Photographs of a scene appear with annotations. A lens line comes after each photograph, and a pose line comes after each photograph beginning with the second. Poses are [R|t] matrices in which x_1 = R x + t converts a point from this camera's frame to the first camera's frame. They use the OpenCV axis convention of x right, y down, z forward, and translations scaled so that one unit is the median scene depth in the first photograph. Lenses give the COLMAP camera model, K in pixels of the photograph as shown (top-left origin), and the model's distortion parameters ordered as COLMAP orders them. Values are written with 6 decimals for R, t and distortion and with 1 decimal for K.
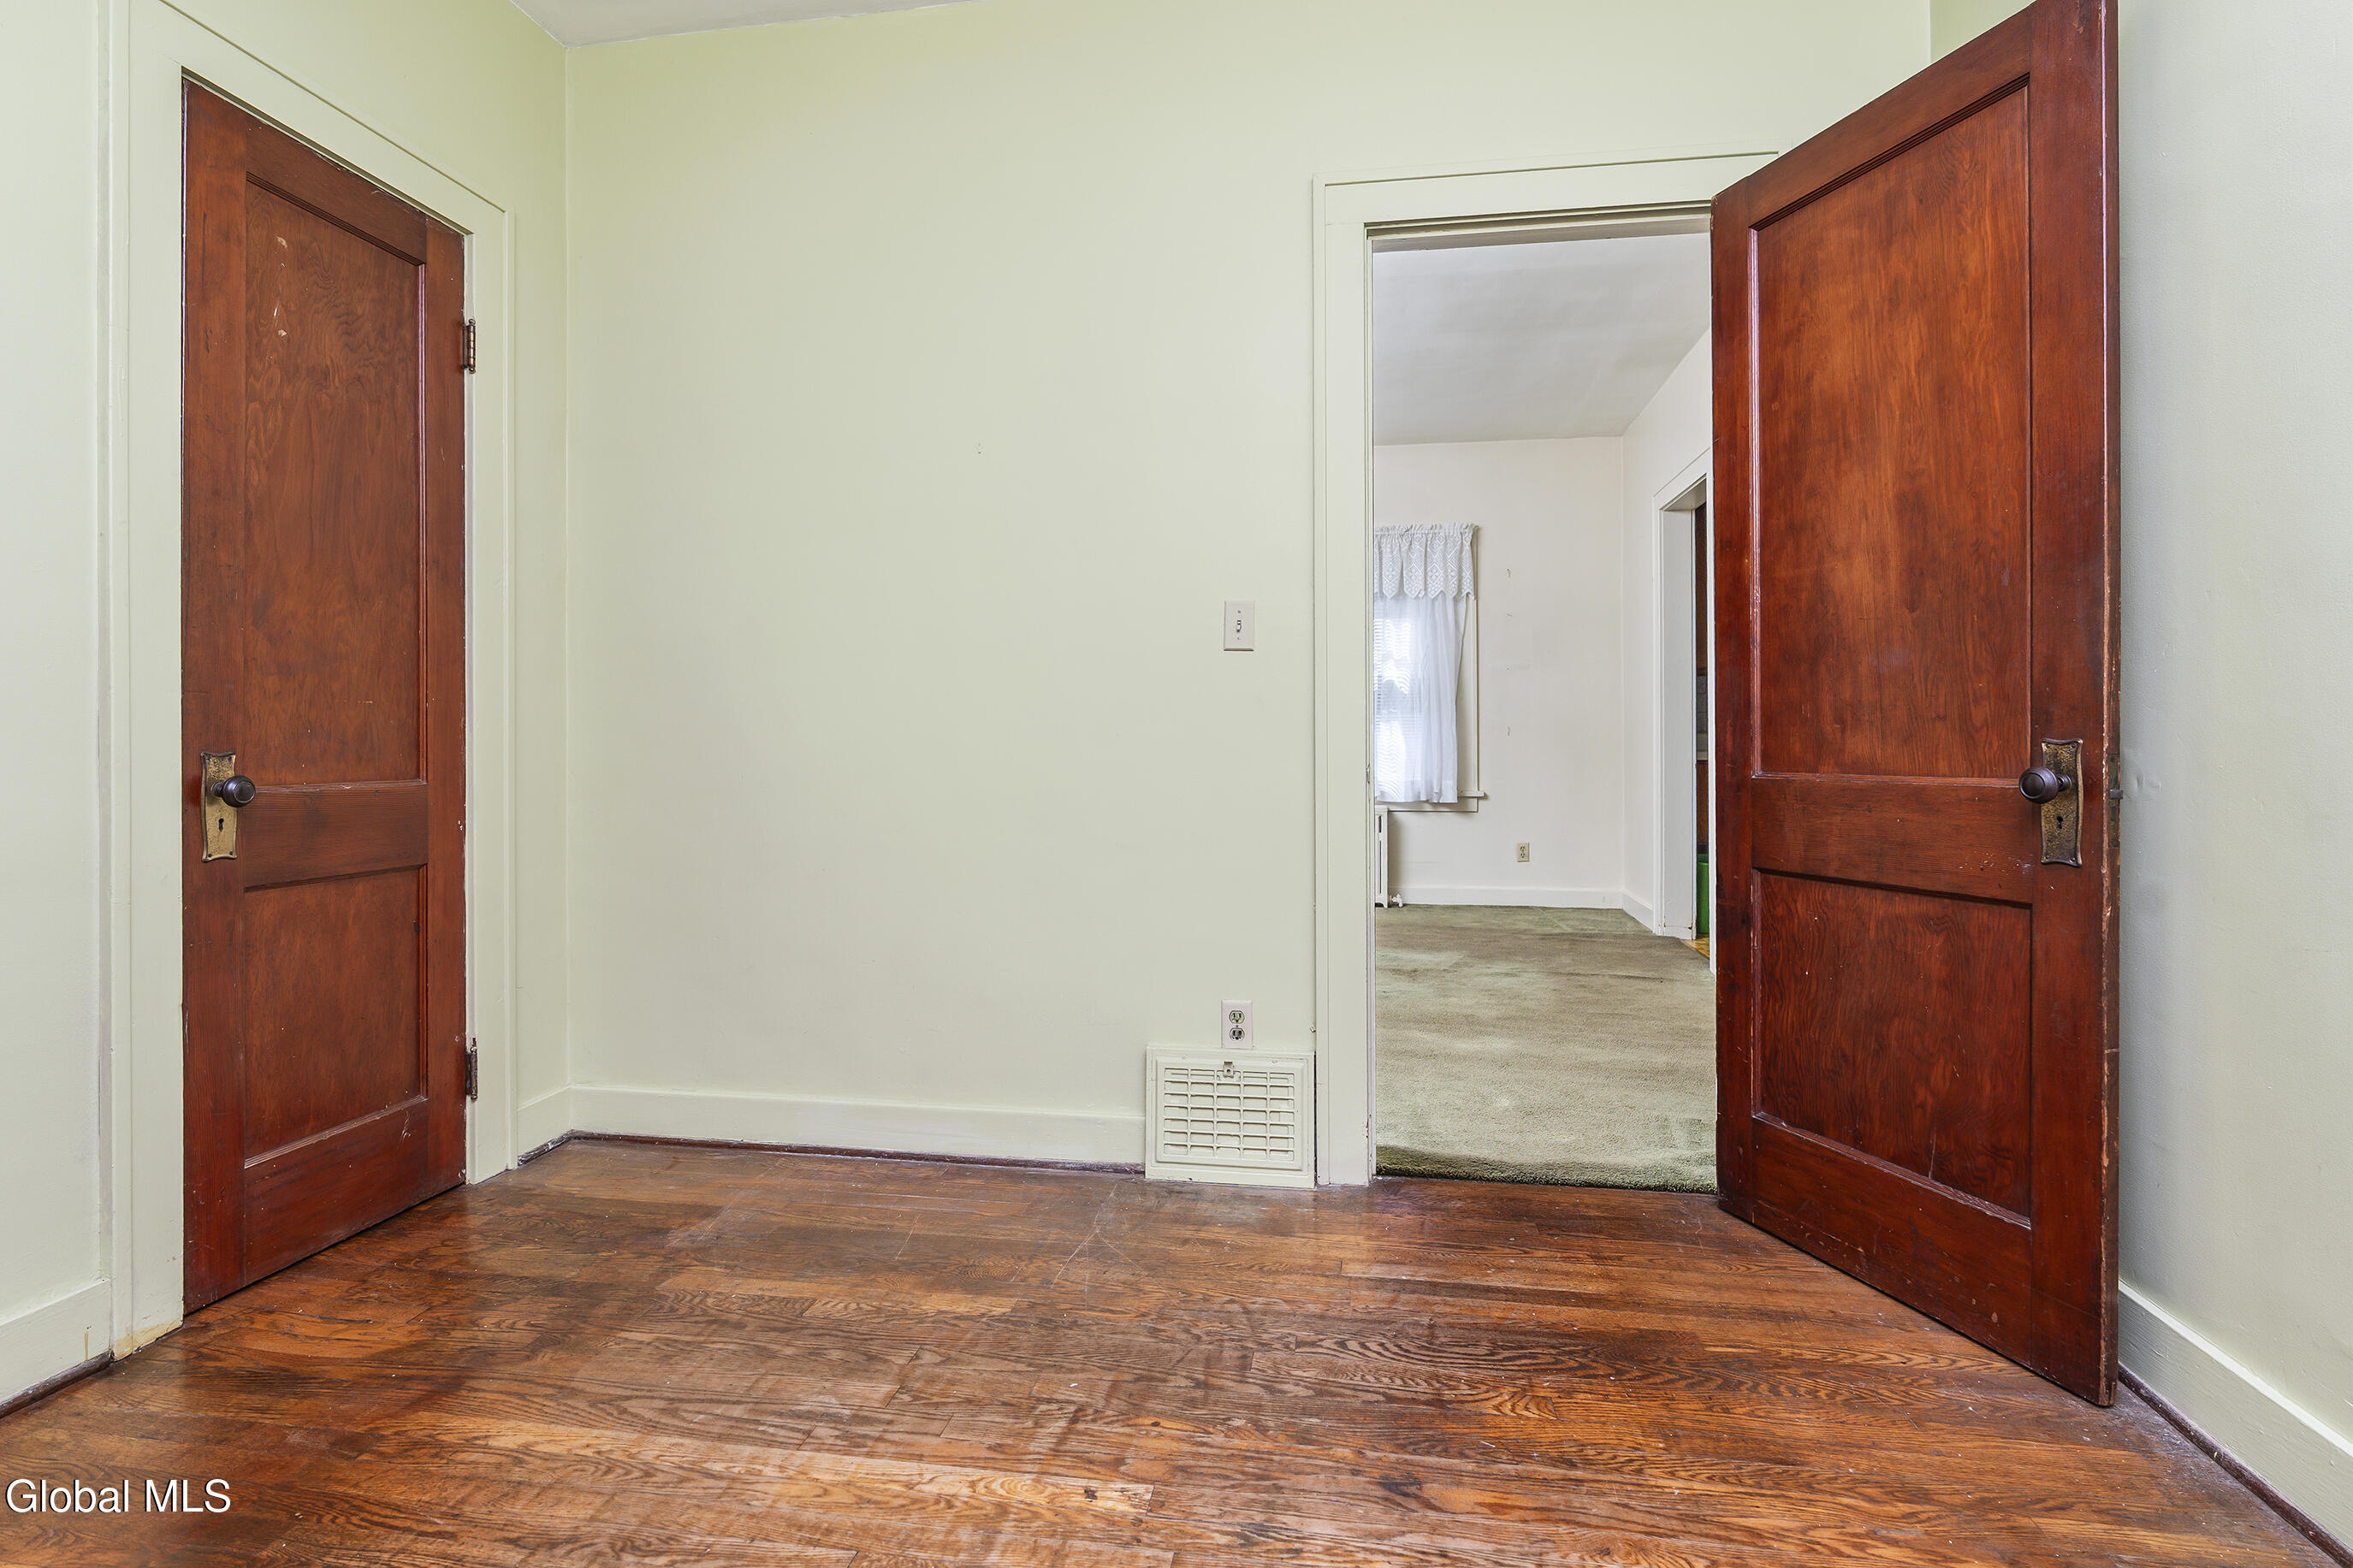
lens RADIAL K [[1074.9, 0, 1190.9], [0, 1074.9, 747.1], [0, 0, 1]] dist [-0.001251, 0.000246]
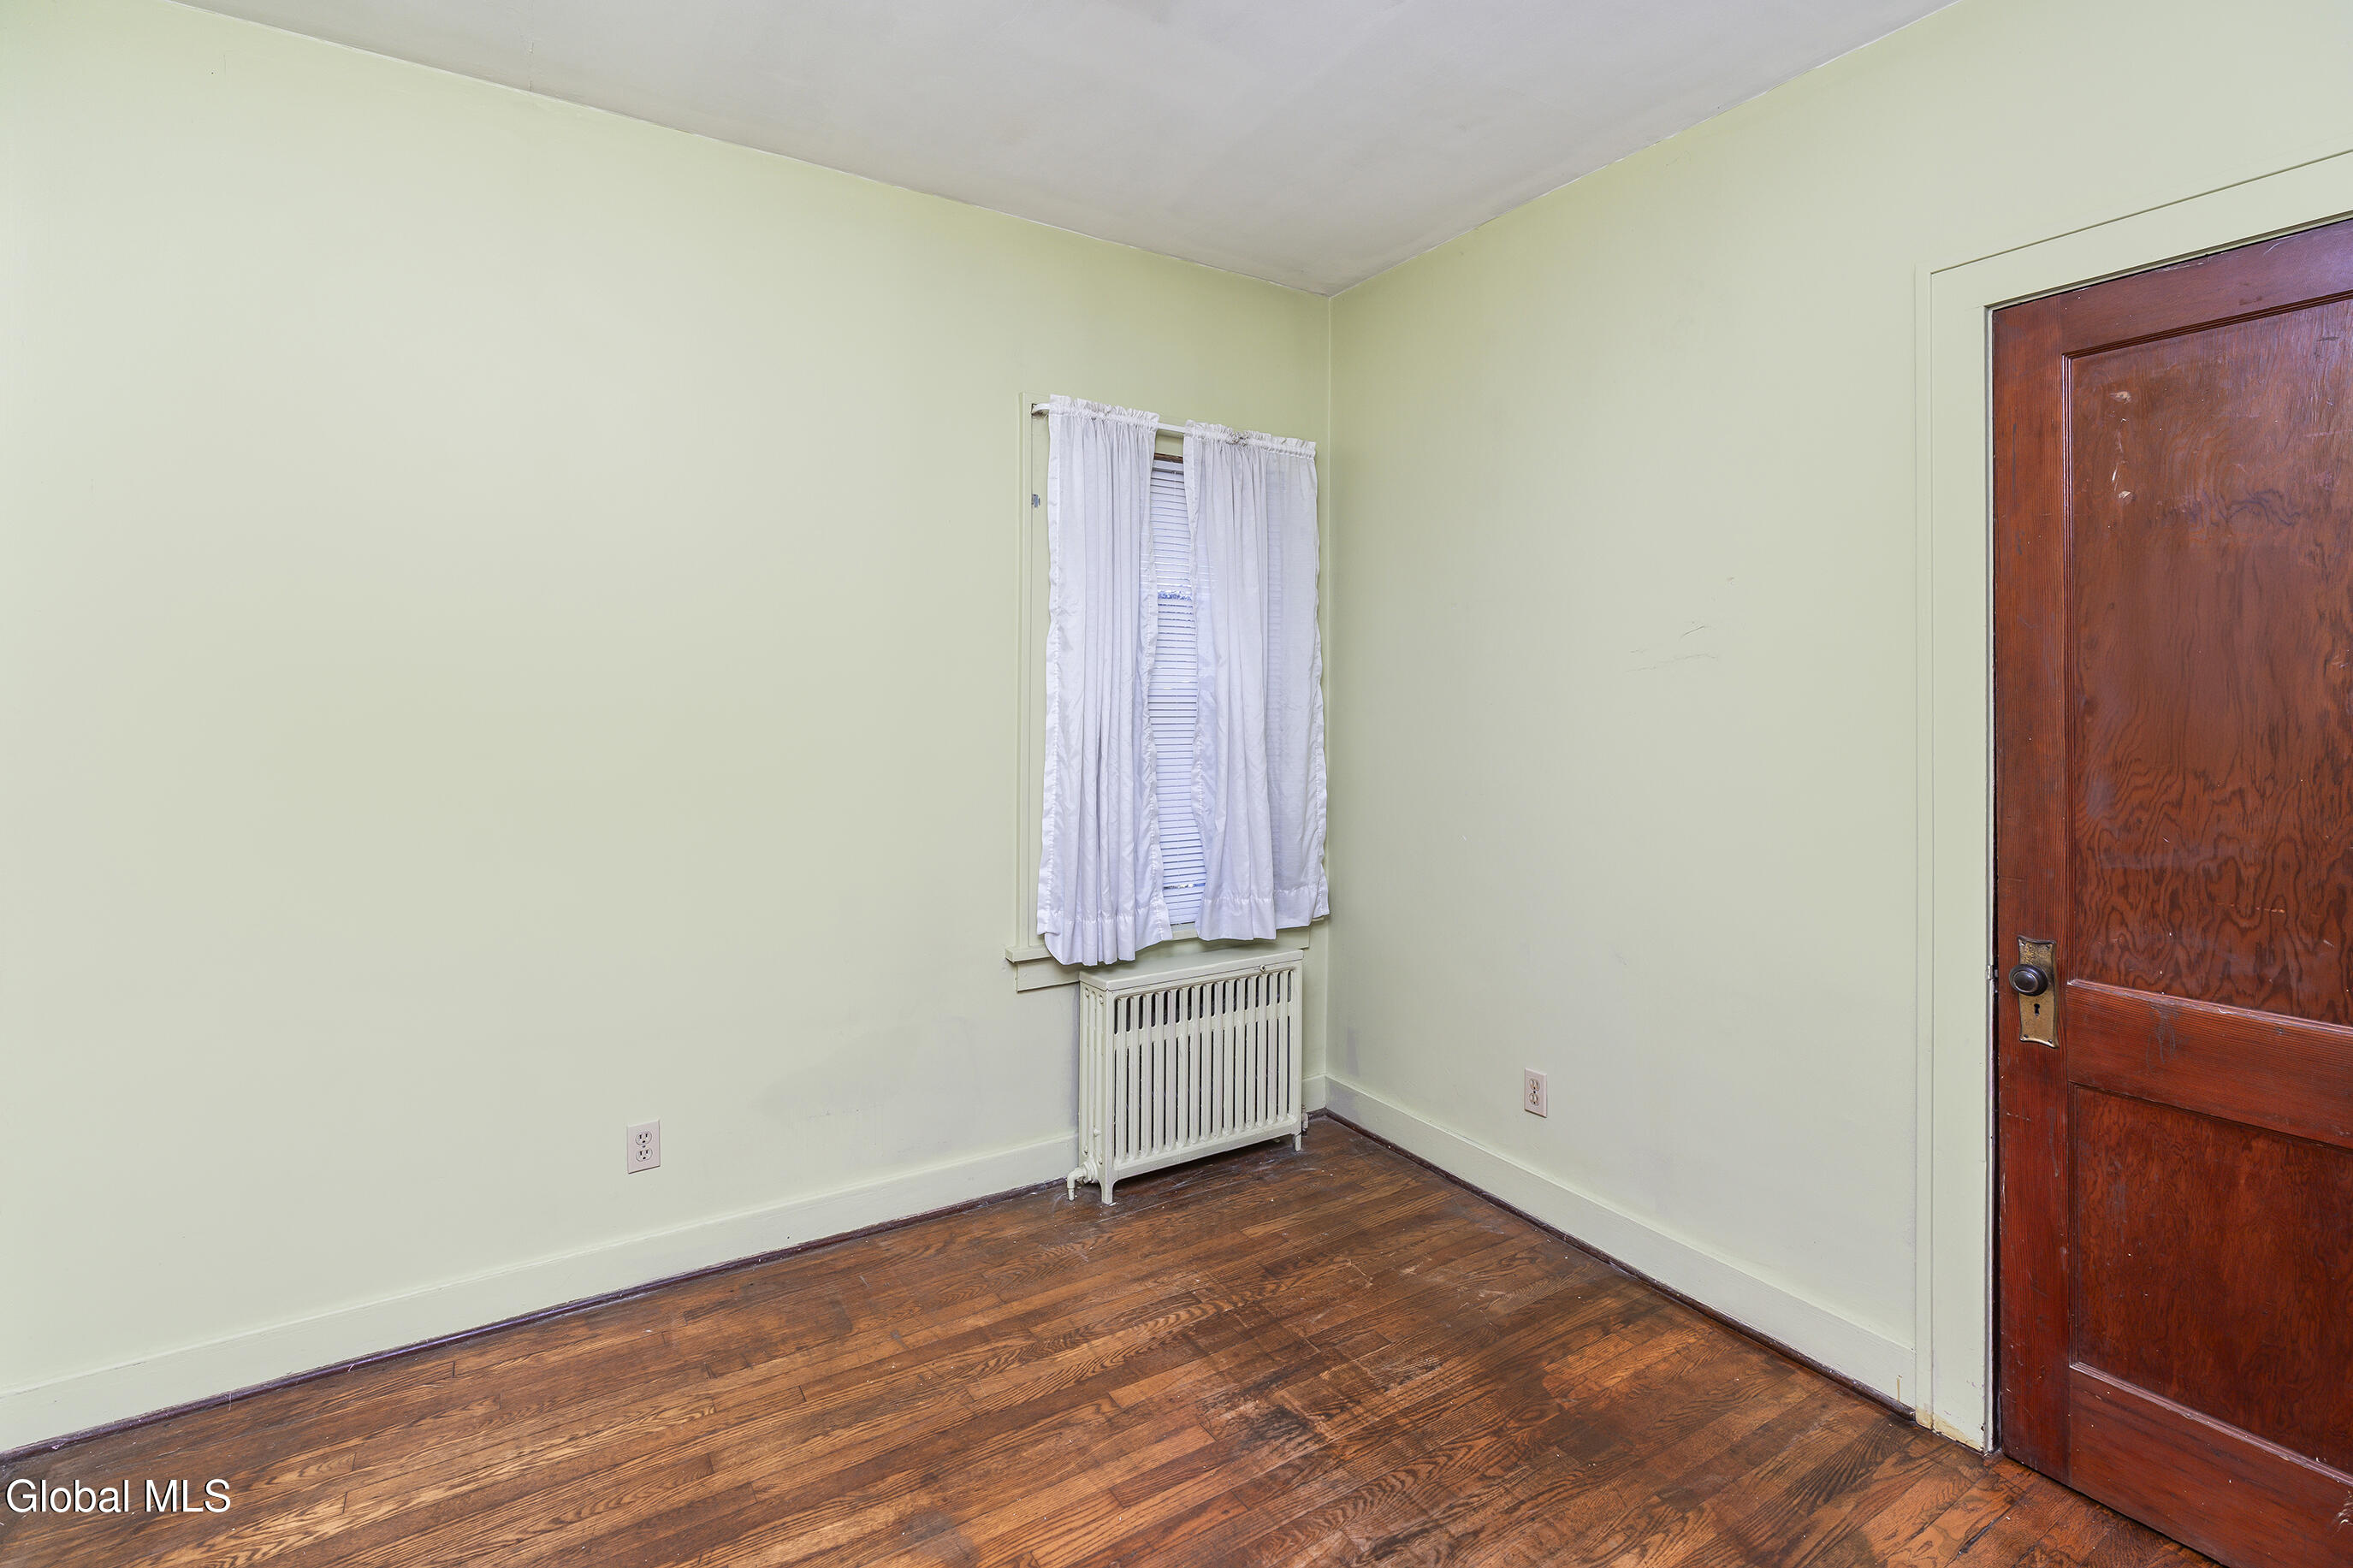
lens RADIAL K [[1084.5, 0, 1174.7], [0, 1084.5, 690.8], [0, 0, 1]] dist [-0.000625, -0.000074]
pose [[-0.745258, 0.002198, -0.666773, 0.412008], [0.000029, 0.999995, 0.003265, -0.243732], [0.666777, 0.002414, -0.745254, 1.267780]]
